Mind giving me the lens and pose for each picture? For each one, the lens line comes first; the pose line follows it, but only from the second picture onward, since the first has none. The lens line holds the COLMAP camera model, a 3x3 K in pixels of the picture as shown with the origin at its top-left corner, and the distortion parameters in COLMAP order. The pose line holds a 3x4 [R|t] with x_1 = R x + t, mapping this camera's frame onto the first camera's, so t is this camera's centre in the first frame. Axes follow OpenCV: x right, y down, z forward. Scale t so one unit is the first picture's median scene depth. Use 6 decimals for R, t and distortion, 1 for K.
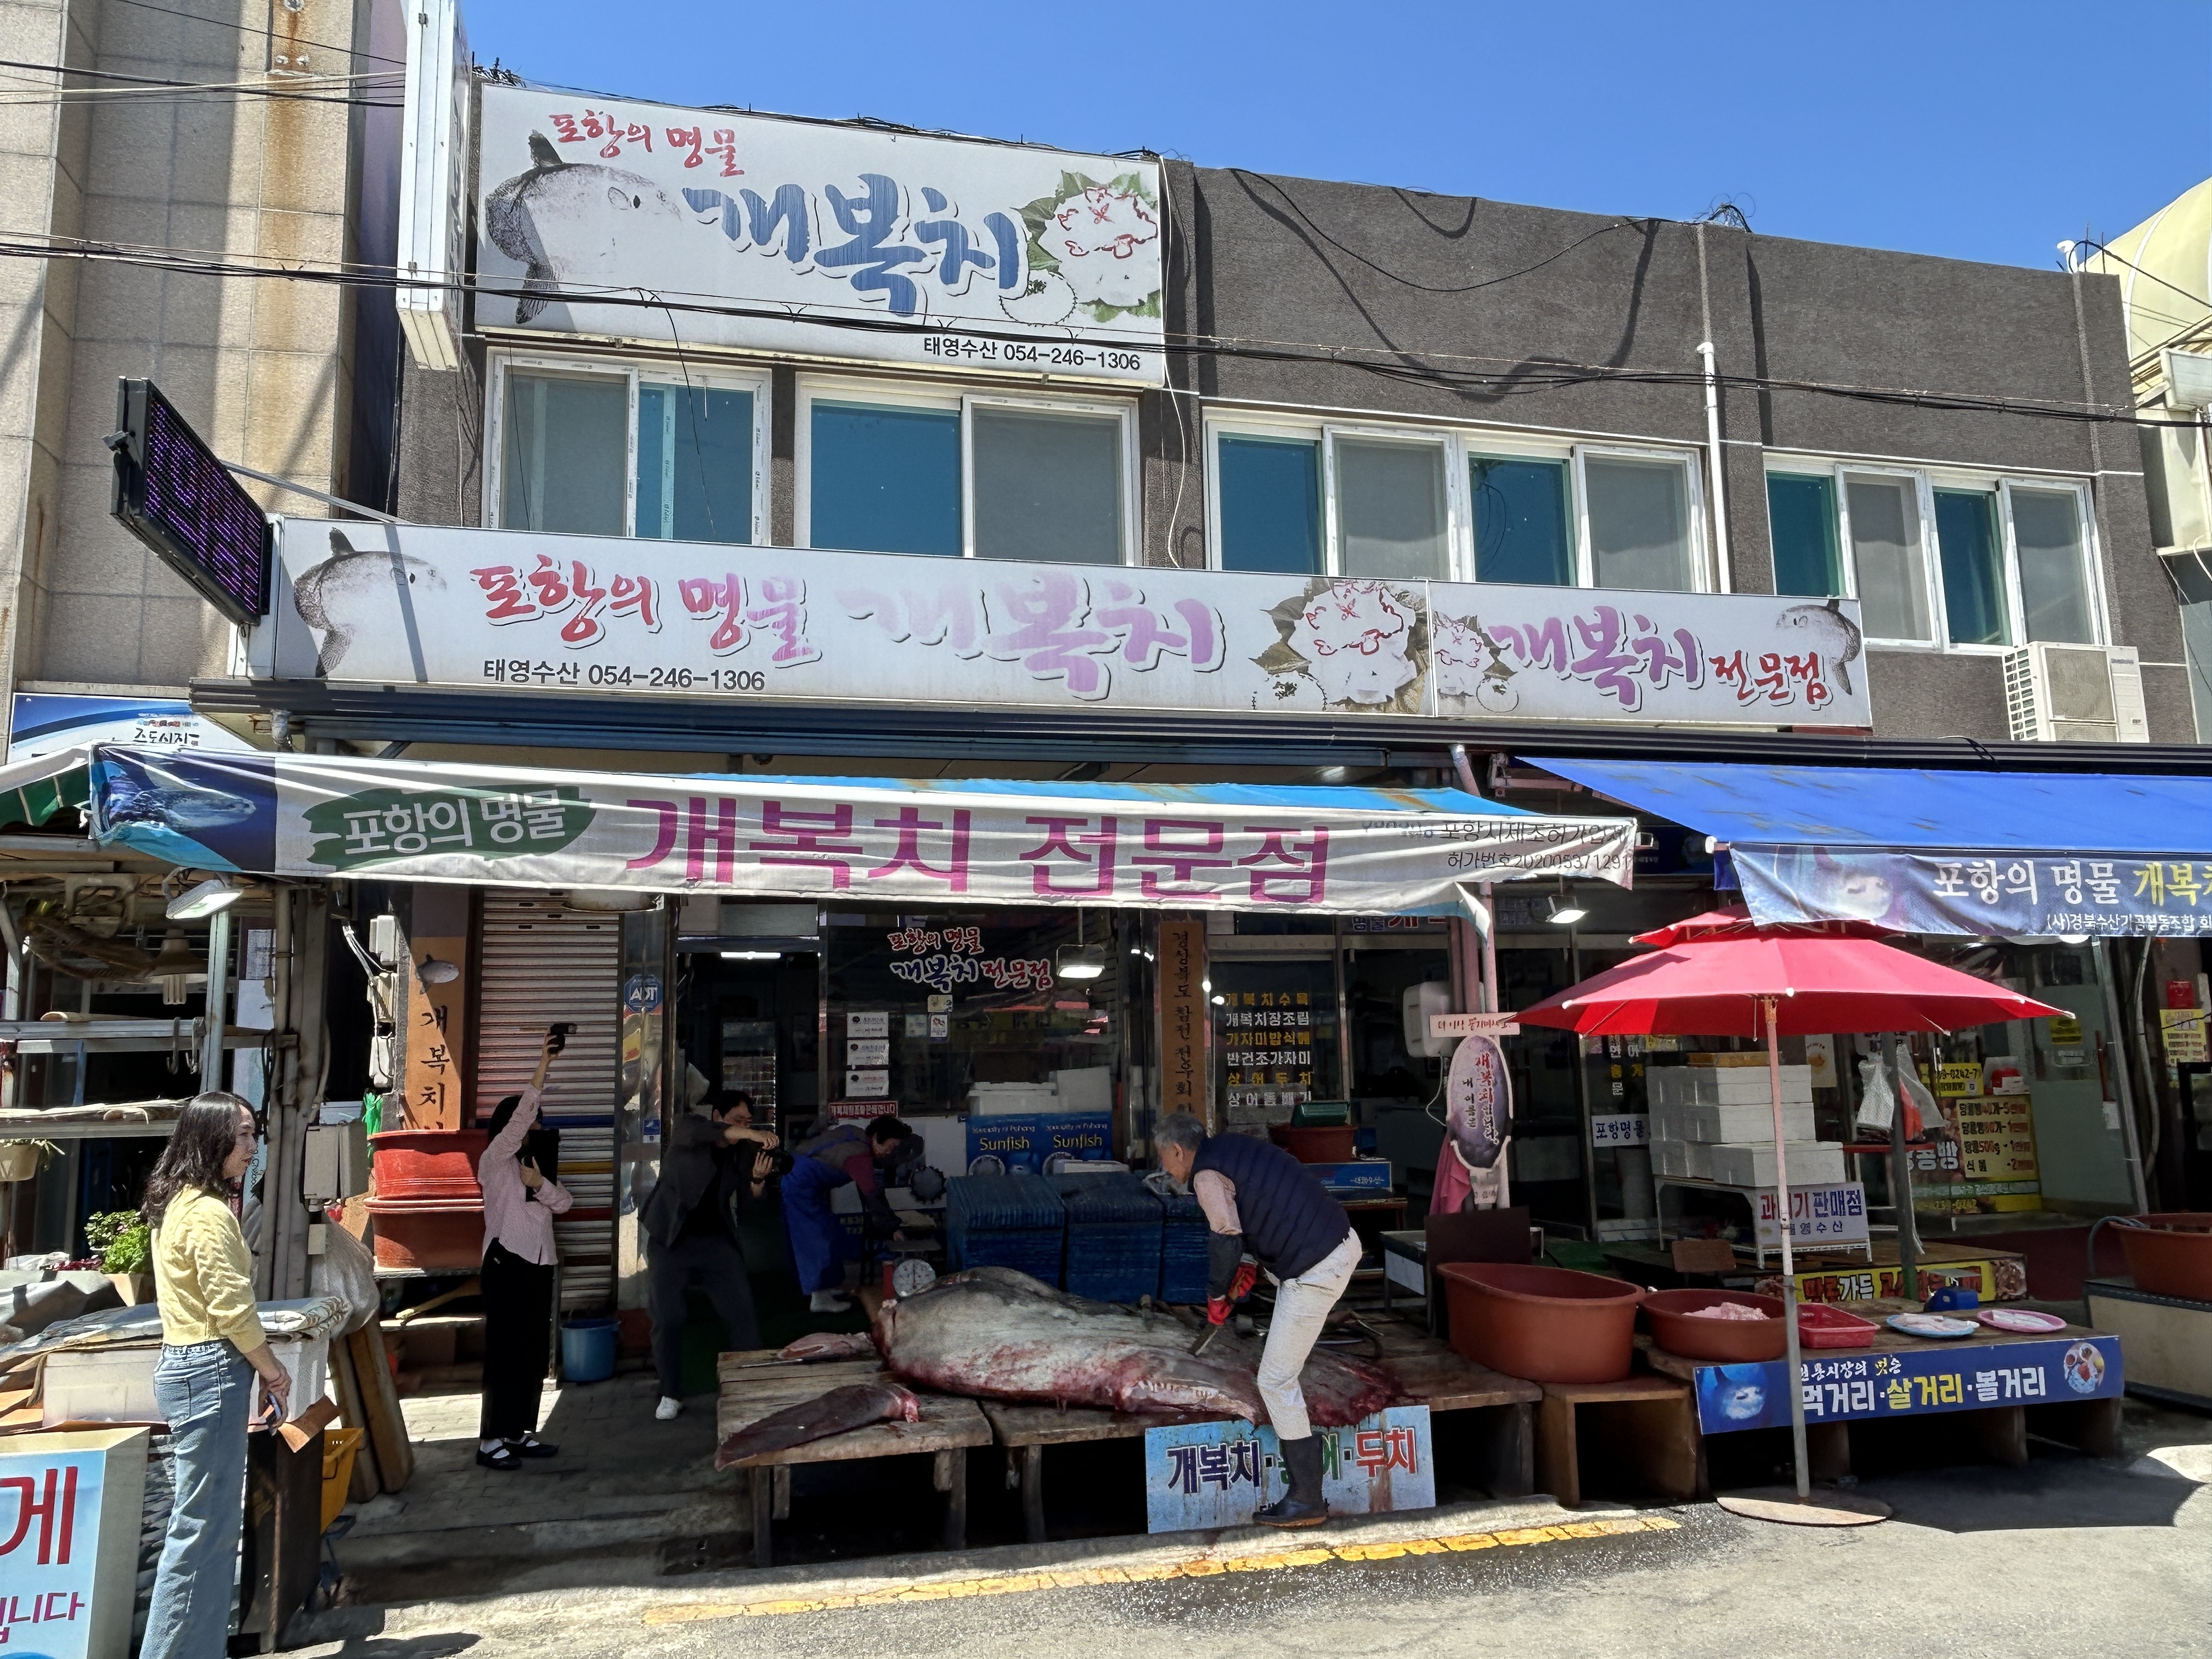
lens RADIAL K [[1538.4, 0, 1106.0], [0, 1538.4, 833.0], [0, 0, 1]] dist [0.003843, -0.019934]
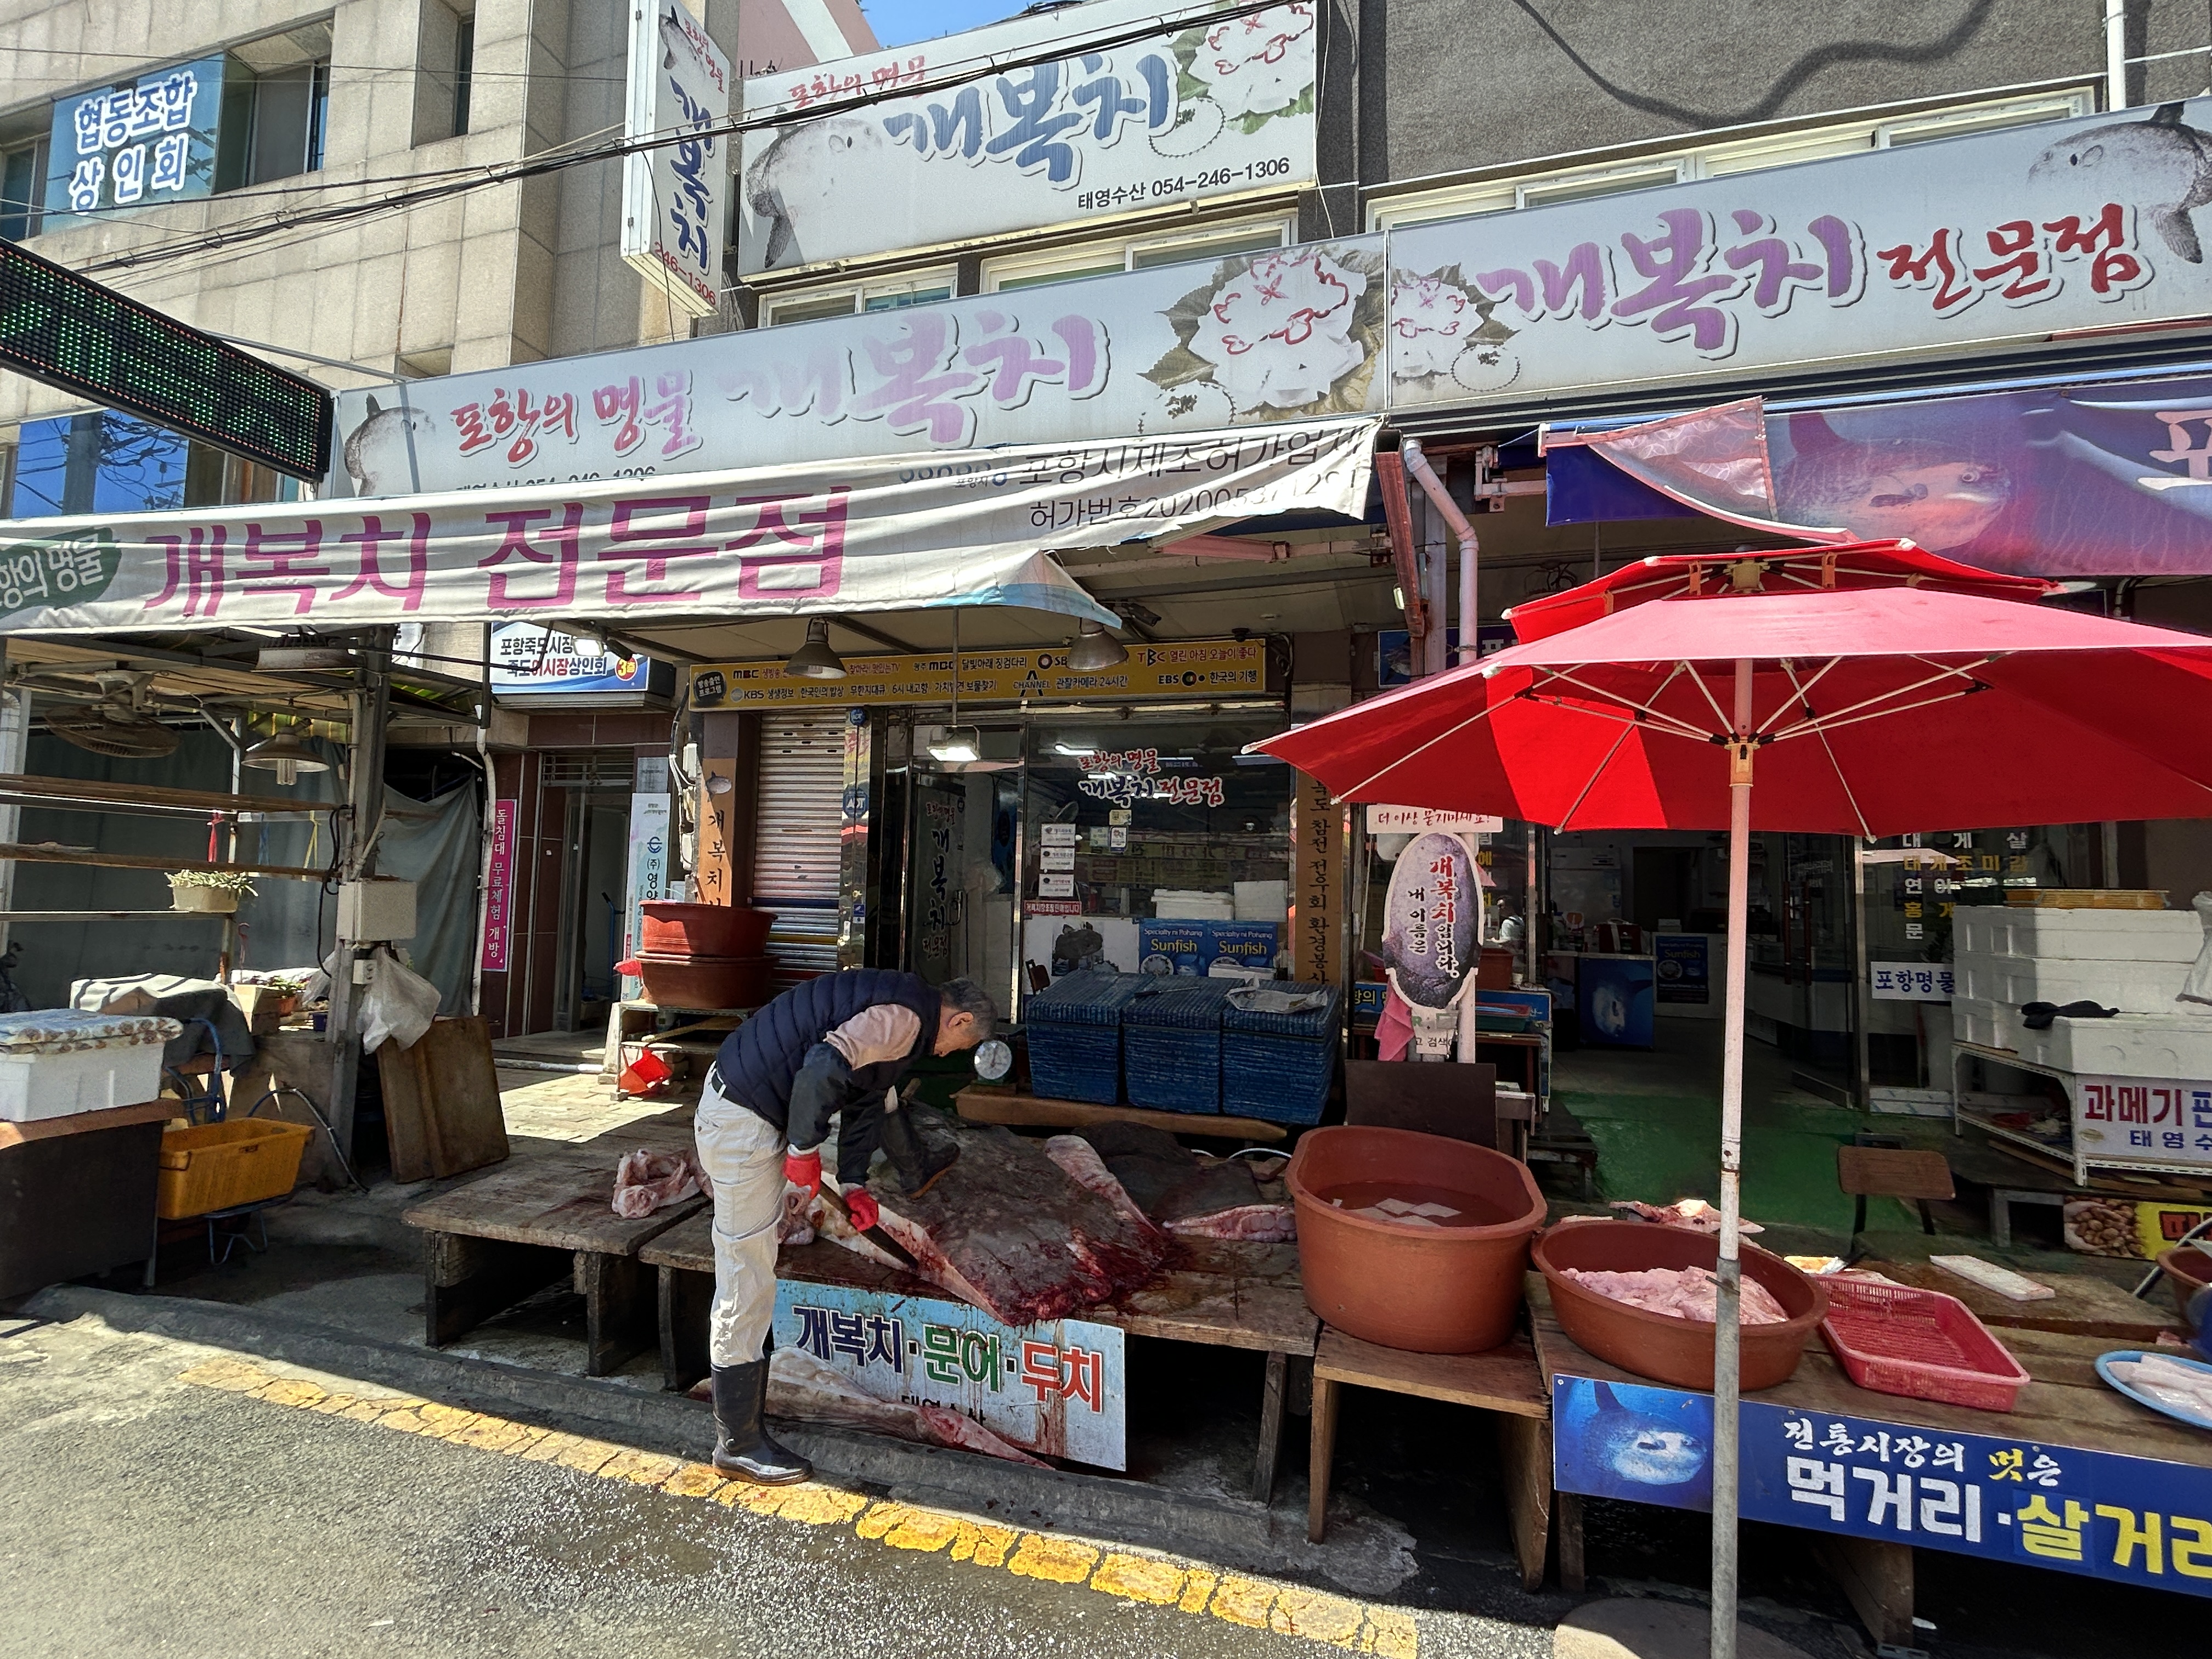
lens RADIAL K [[1028.4, 0, 1102.9], [0, 1028.4, 825.6], [0, 0, 1]] dist [-0.006130, 0.002165]
pose [[0.867021, 0.008306, -0.498202, 0.356008], [0.032040, 0.996862, 0.072379, 0.088585], [0.497240, -0.078717, 0.864034, 0.496392]]
